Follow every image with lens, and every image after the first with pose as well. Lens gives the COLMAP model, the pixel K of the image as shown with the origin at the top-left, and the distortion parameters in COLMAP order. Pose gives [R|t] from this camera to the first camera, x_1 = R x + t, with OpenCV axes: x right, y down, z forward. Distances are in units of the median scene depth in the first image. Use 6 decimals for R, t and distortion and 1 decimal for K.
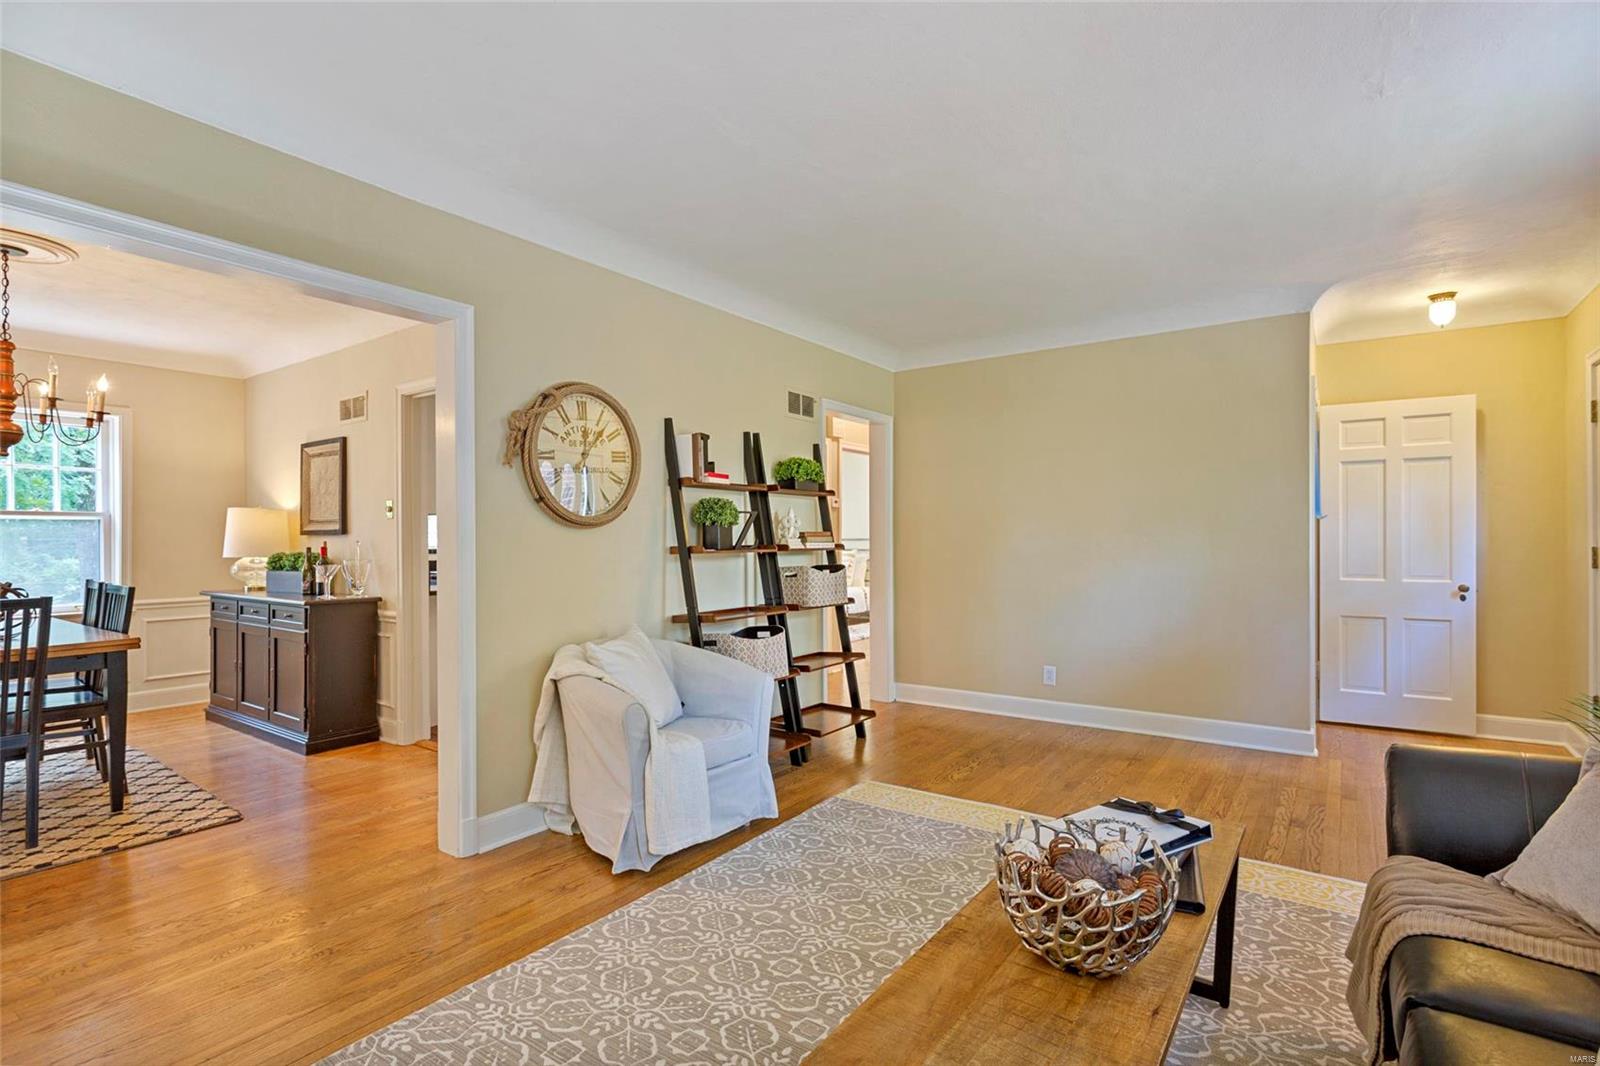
lens RADIAL K [[760.5, 0, 800.0], [0, 760.5, 533.0], [0, 0, 1]] dist [0.000109, -0.000003]
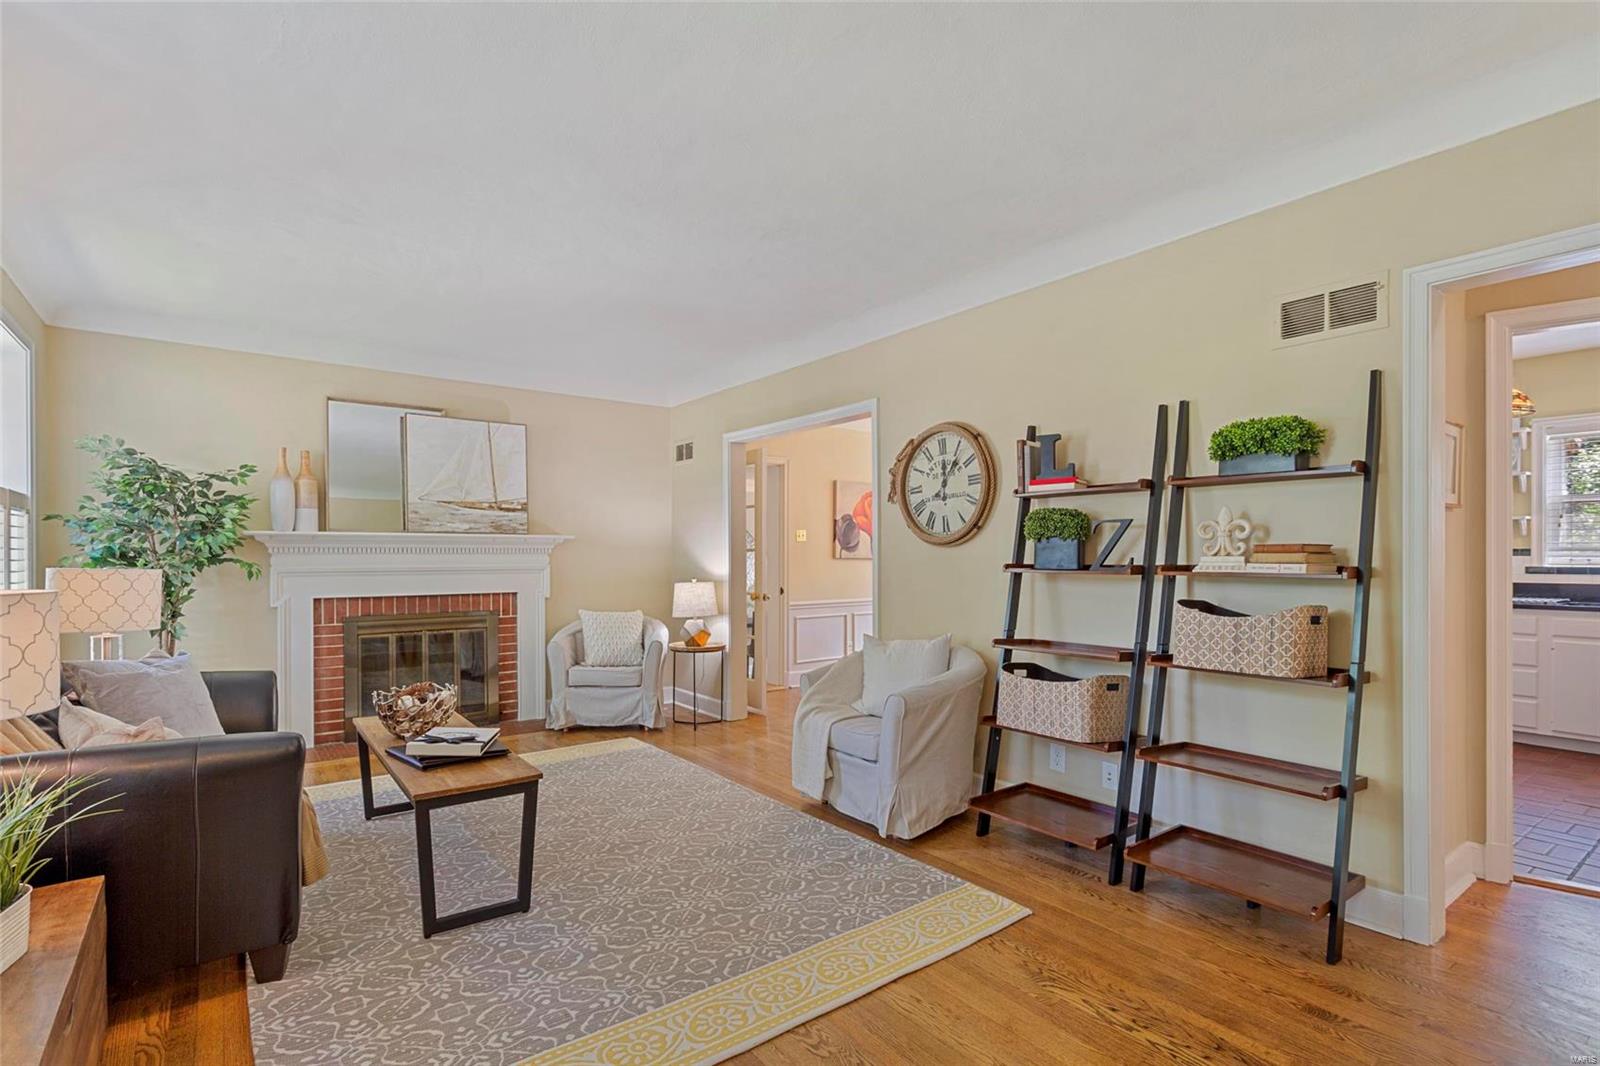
lens RADIAL K [[777.7, 0, 801.3], [0, 777.7, 556.5], [0, 0, 1]] dist [-0.000514, -0.000030]
pose [[-0.301623, 0.007848, -0.953395, 0.915456], [0.010052, 0.999937, 0.005051, 0.000413], [0.953374, -0.008060, -0.301683, 1.142112]]
